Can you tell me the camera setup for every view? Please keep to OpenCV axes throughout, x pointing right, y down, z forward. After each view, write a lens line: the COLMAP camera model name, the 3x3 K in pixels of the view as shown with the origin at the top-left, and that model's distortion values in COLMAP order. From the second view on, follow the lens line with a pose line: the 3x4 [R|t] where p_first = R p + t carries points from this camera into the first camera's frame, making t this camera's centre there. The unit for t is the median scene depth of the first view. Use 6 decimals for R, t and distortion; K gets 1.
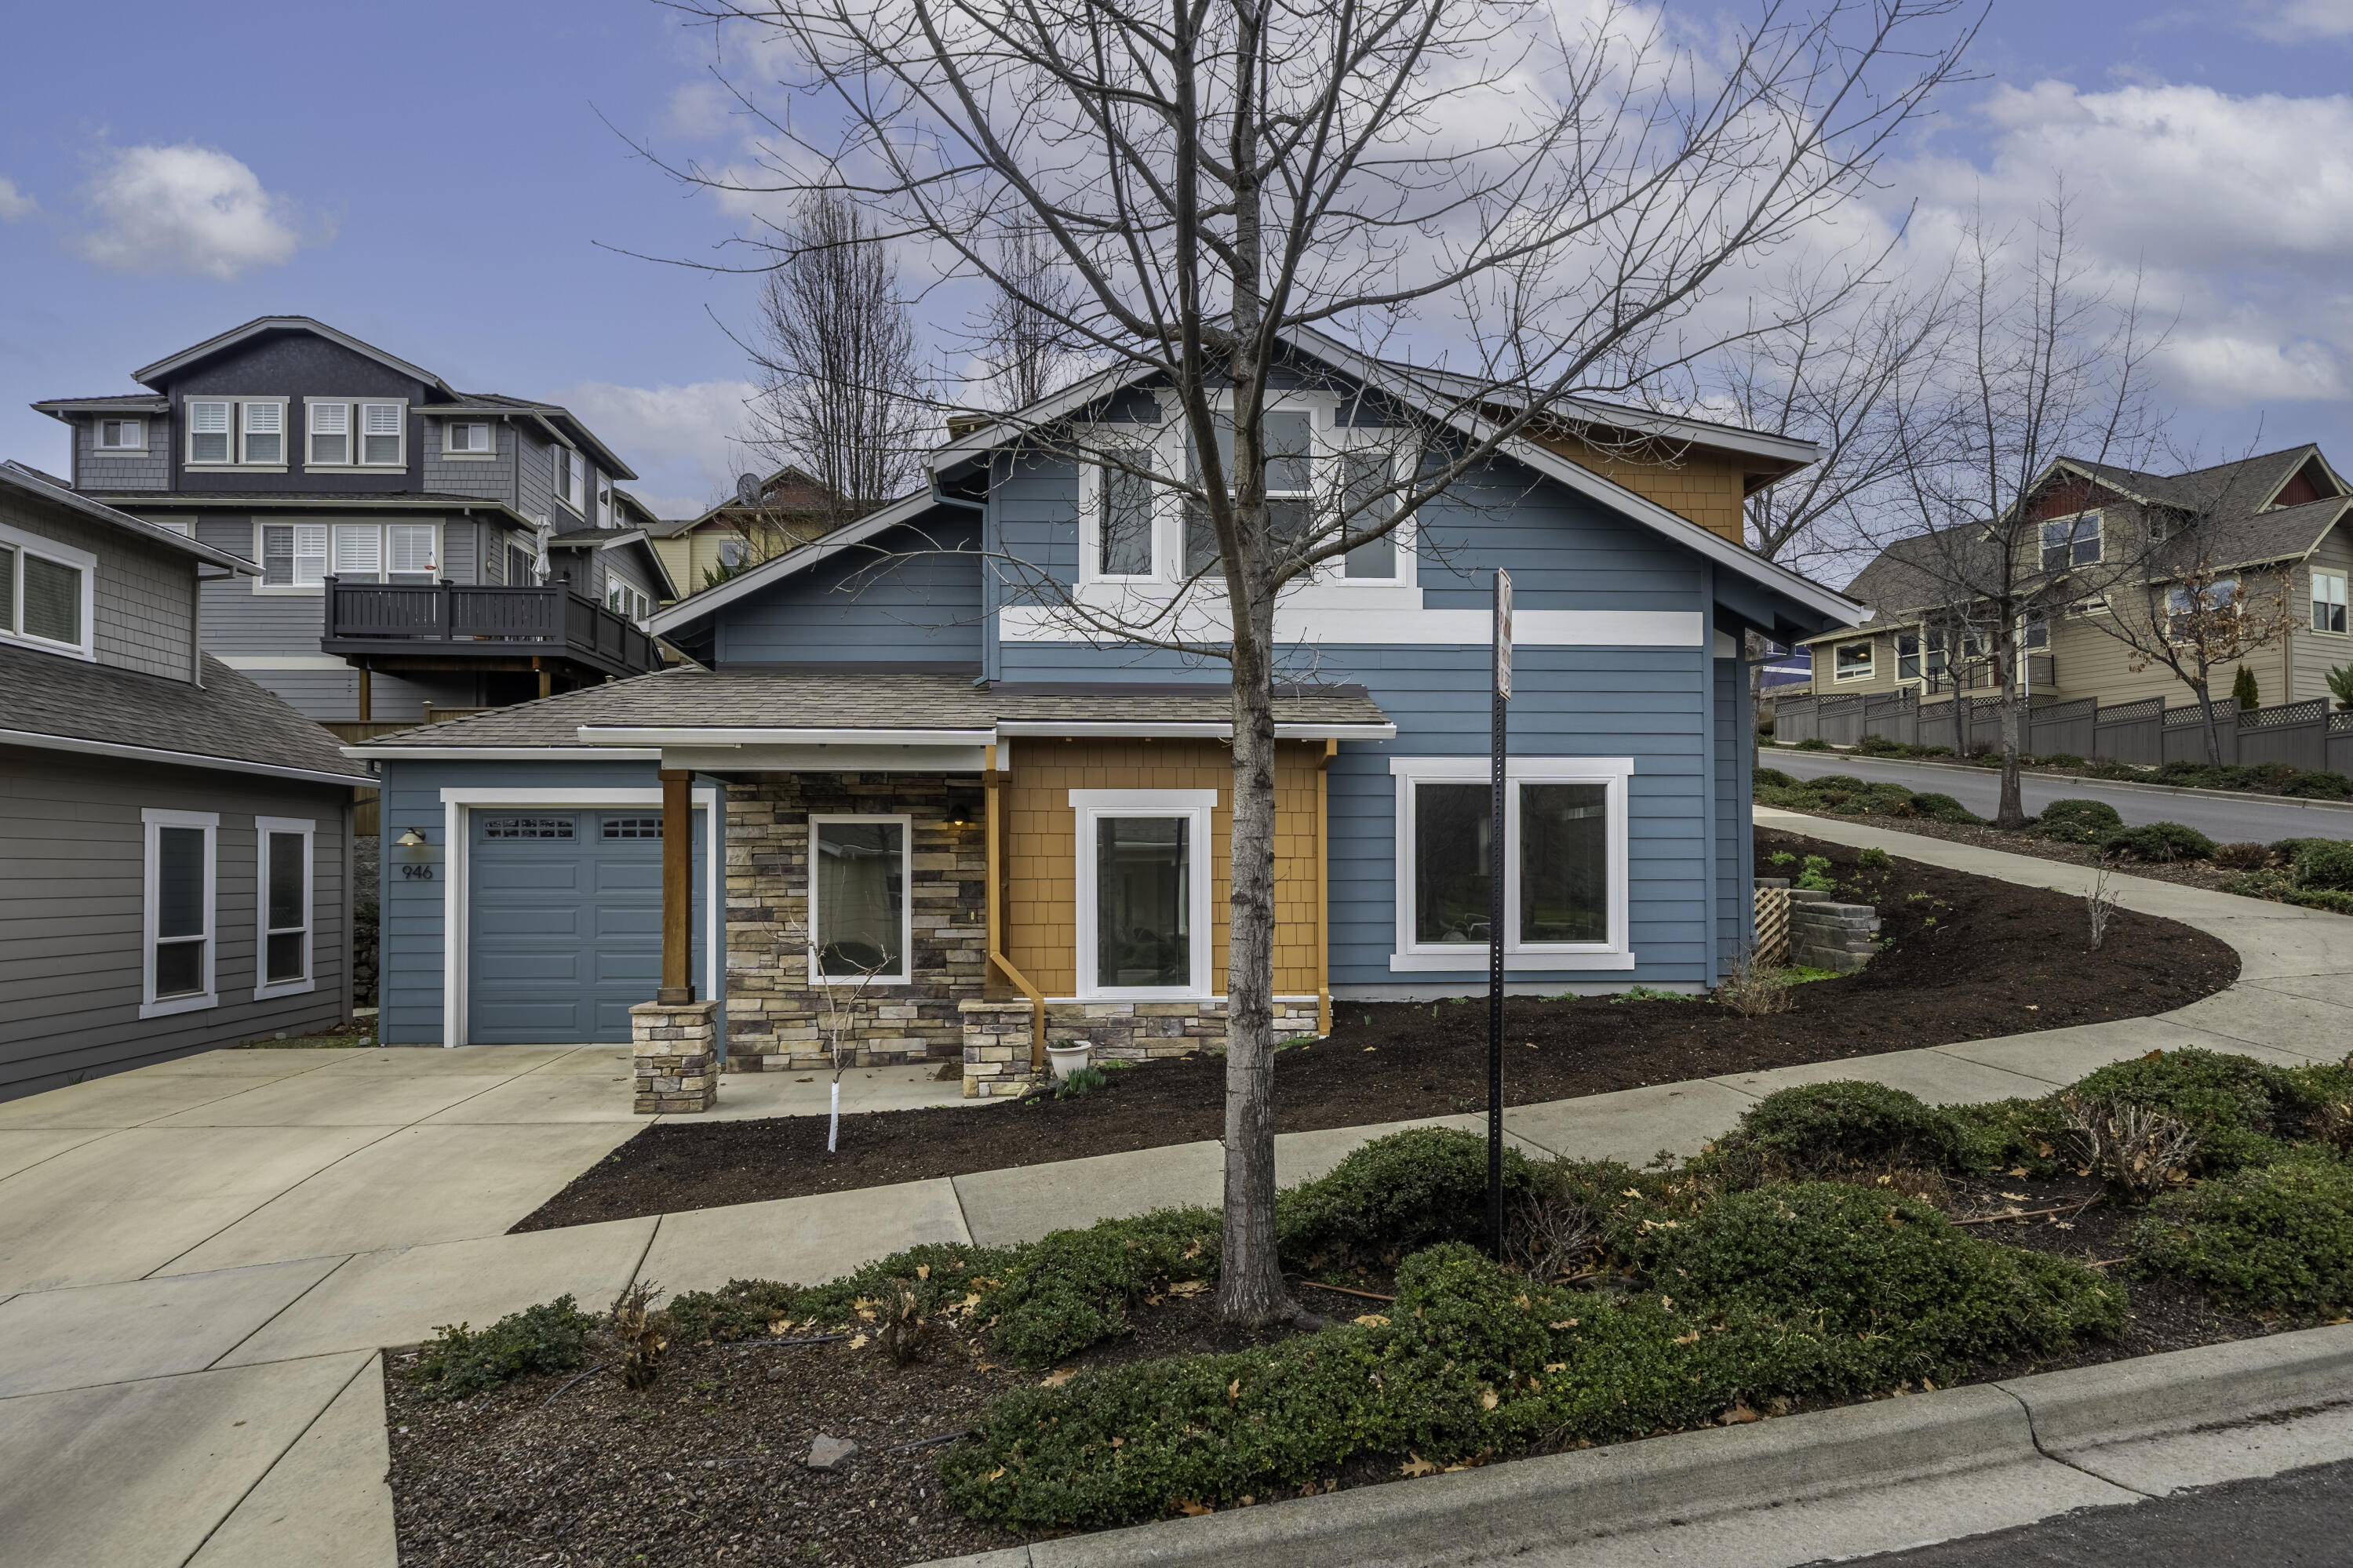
lens RADIAL K [[1426.3, 0, 1179.7], [0, 1426.3, 825.1], [0, 0, 1]] dist [0.000419, -0.000049]
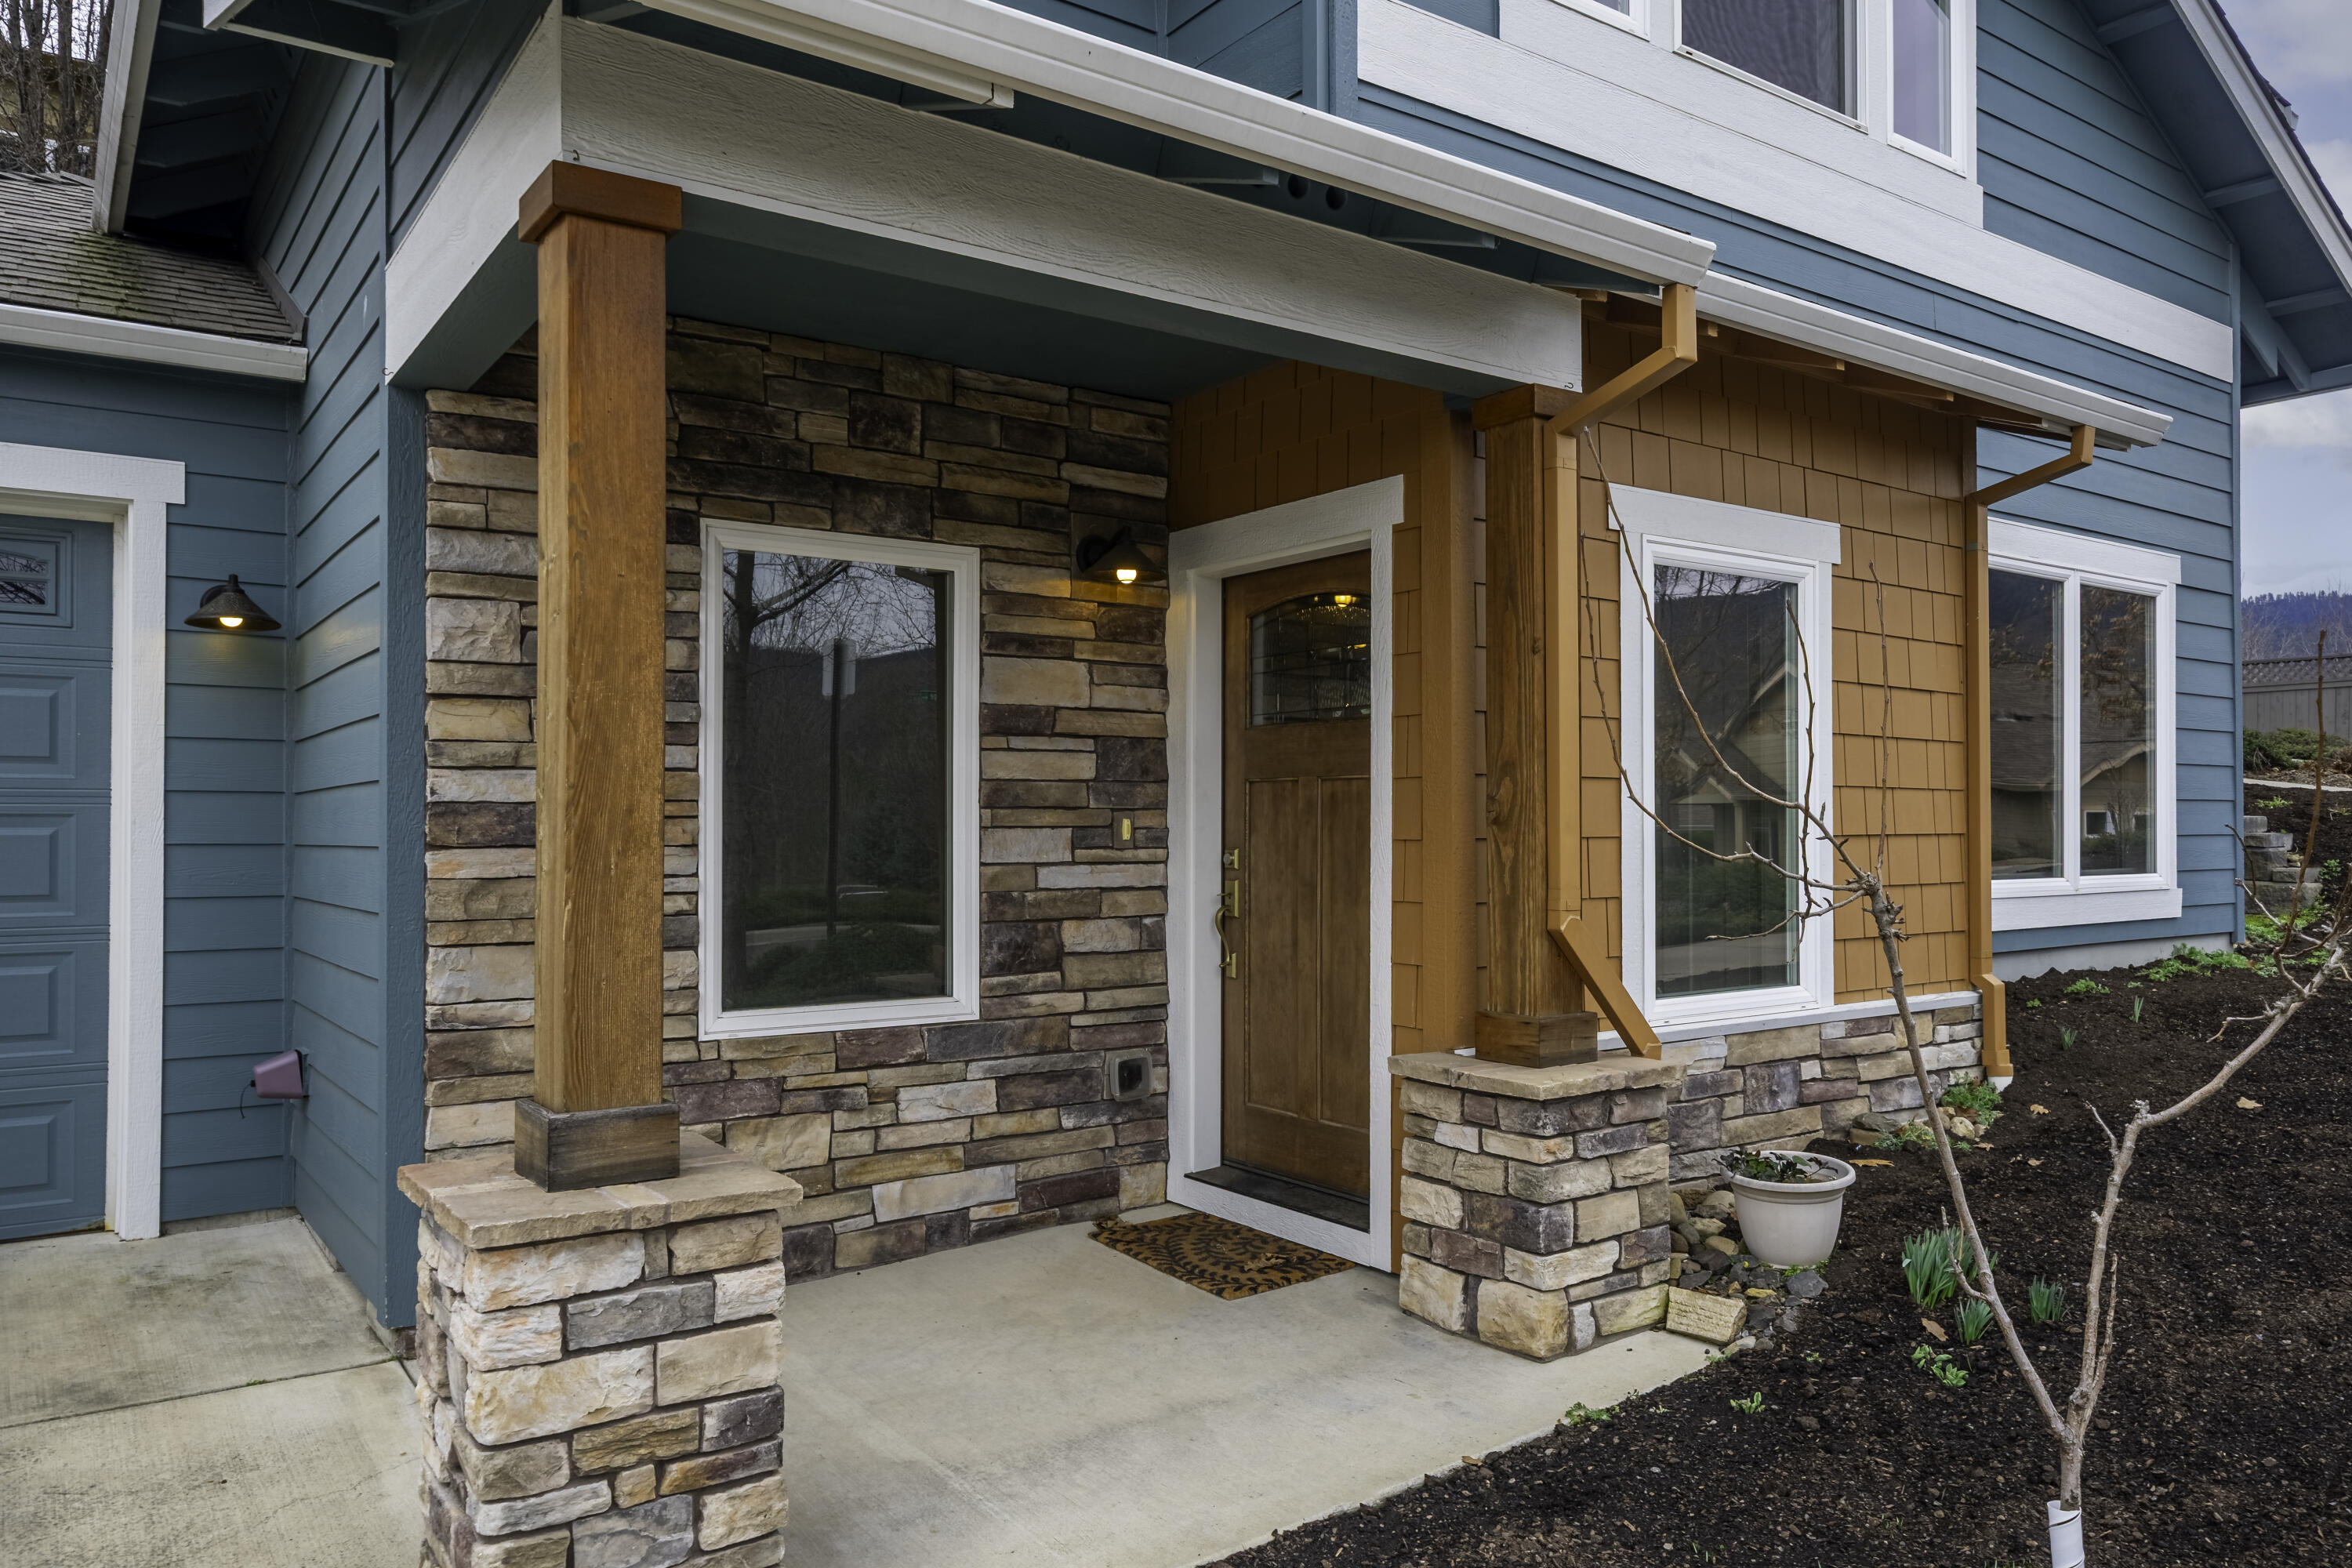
lens RADIAL K [[1604.8, 0, 1194.4], [0, 1604.8, 787.0], [0, 0, 1]] dist [-0.003055, 0.000401]
pose [[0.848753, 0.013522, 0.528617, -0.358710], [-0.016453, 0.999864, 0.000841, 0.052021], [-0.528534, -0.009411, 0.848860, 0.630977]]
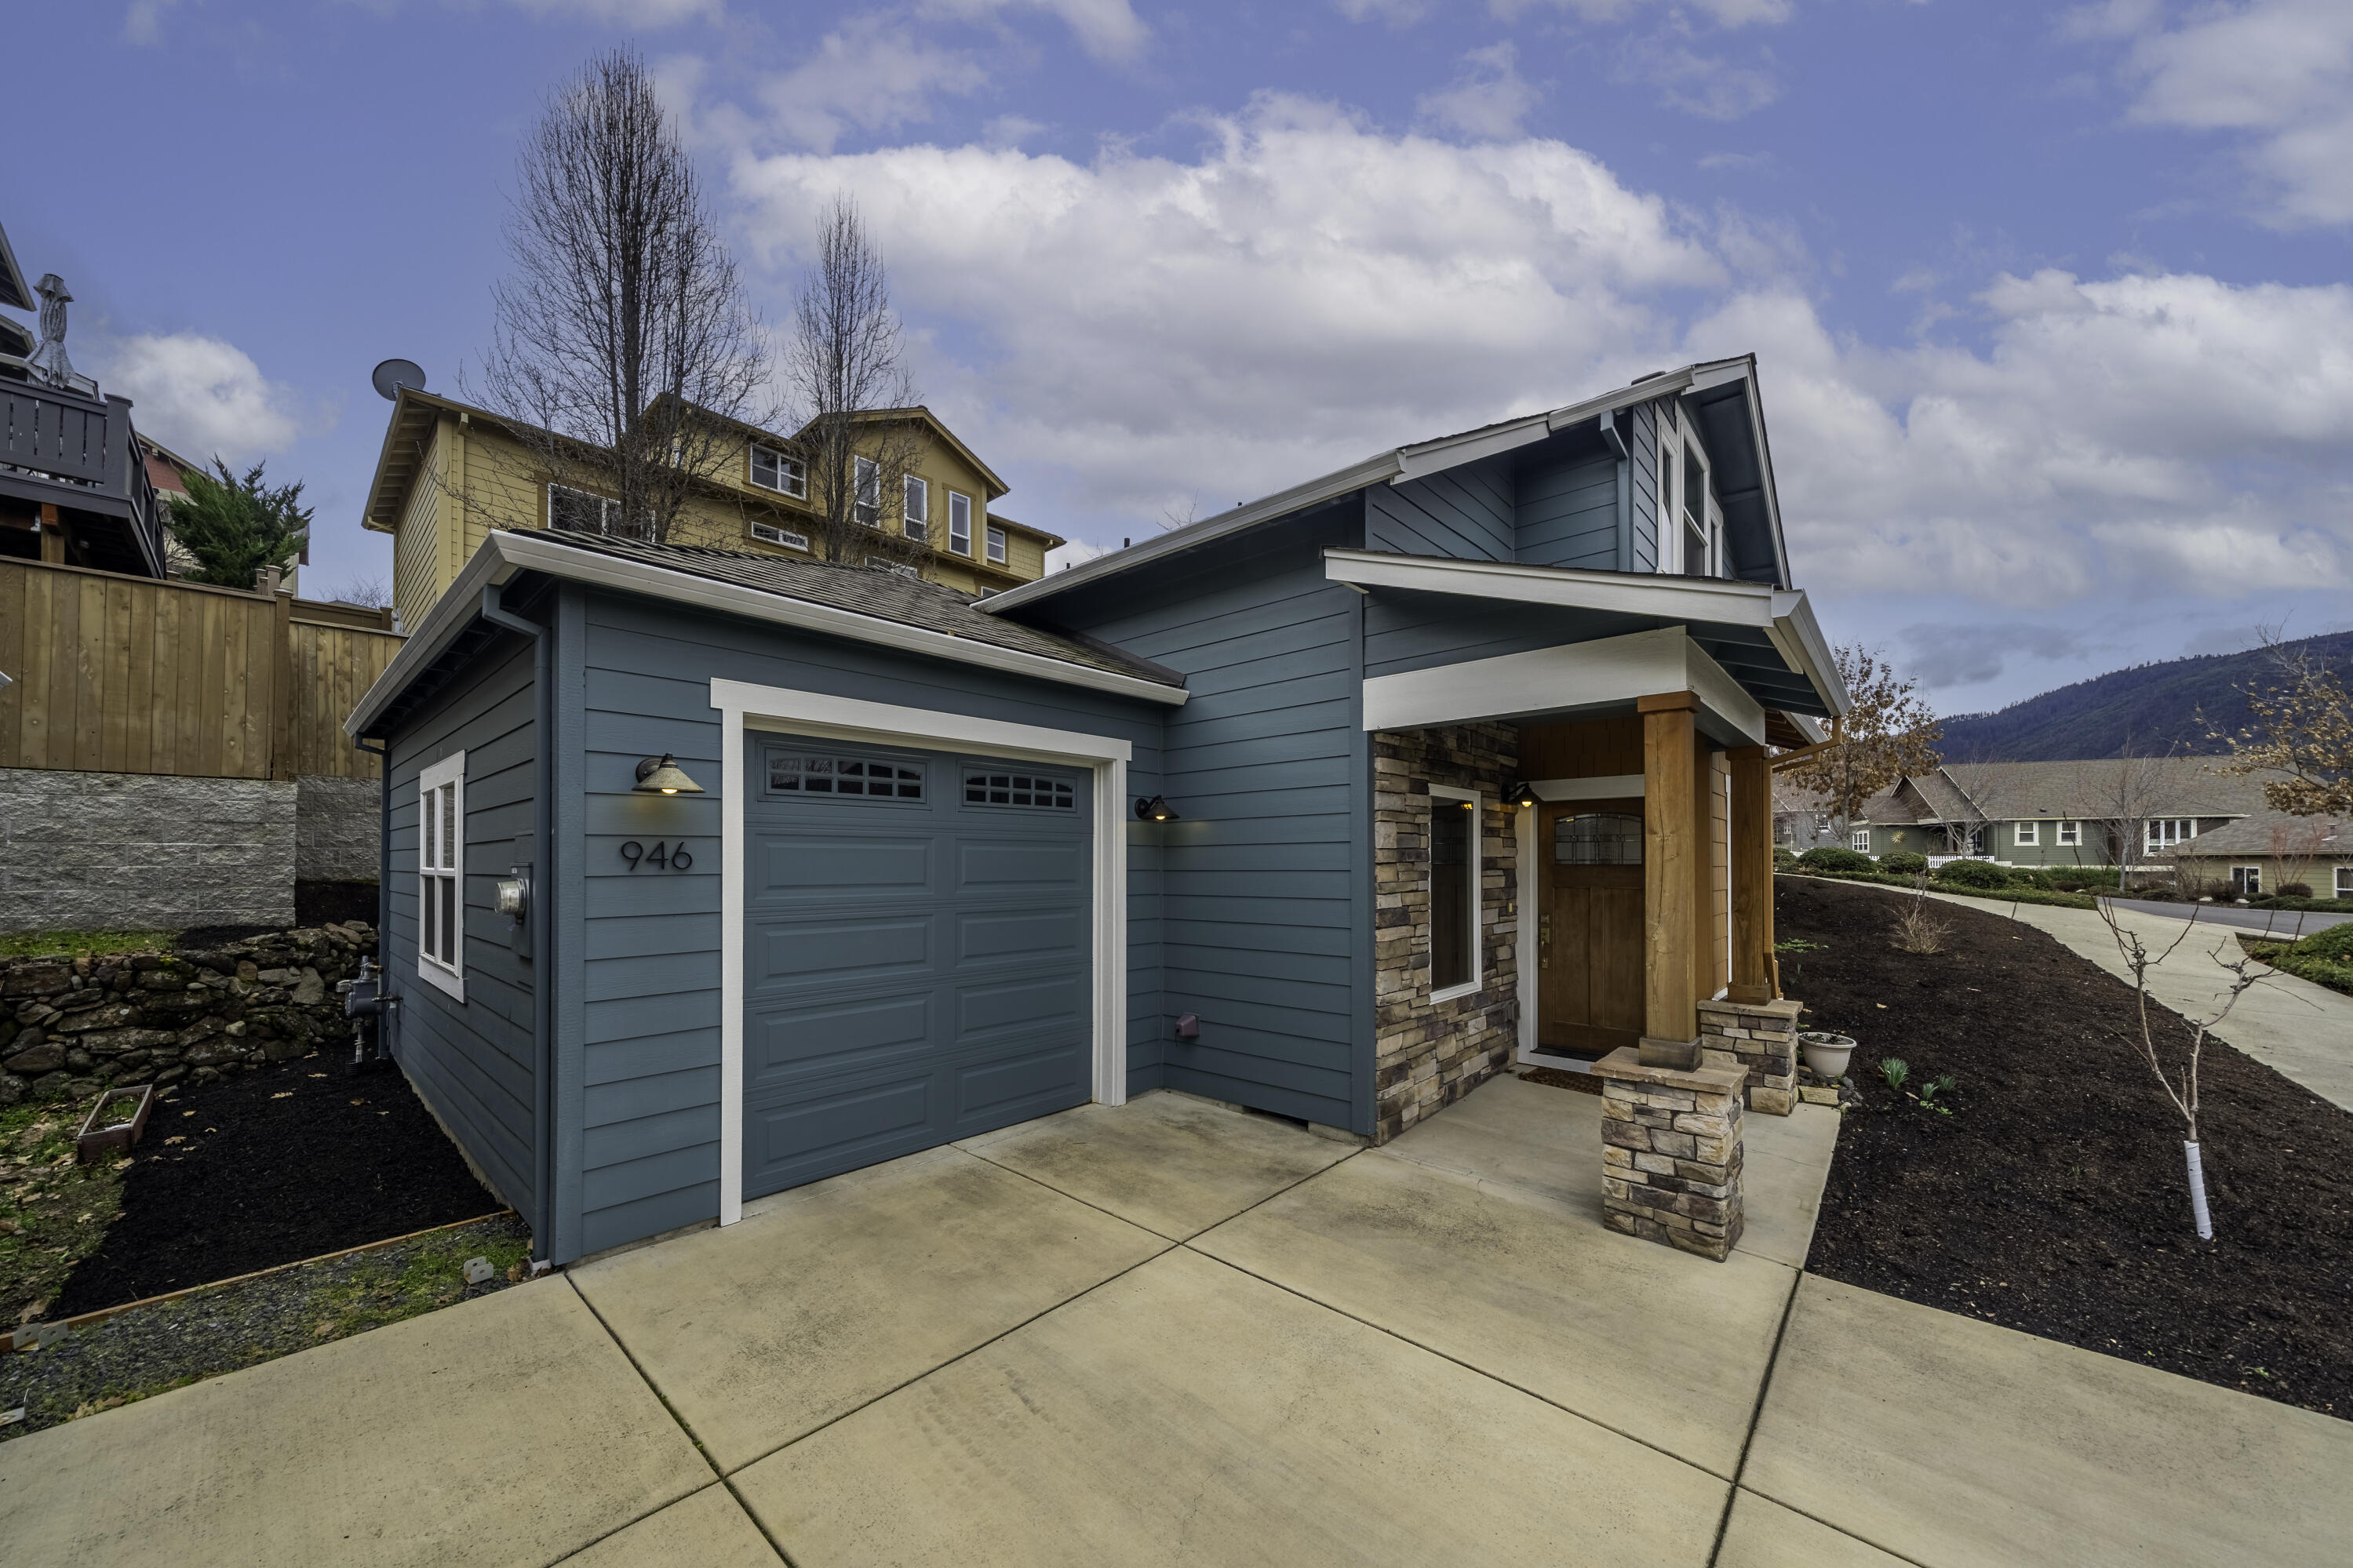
lens RADIAL K [[830.8, 0, 1173.2], [0, 830.8, 845.2], [0, 0, 1]] dist [0.000434, 0.000014]
pose [[0.712774, 0.016220, 0.701206, -0.673133], [-0.022185, 0.999754, -0.000576, 0.029268], [-0.701043, -0.015146, 0.712958, 0.780504]]
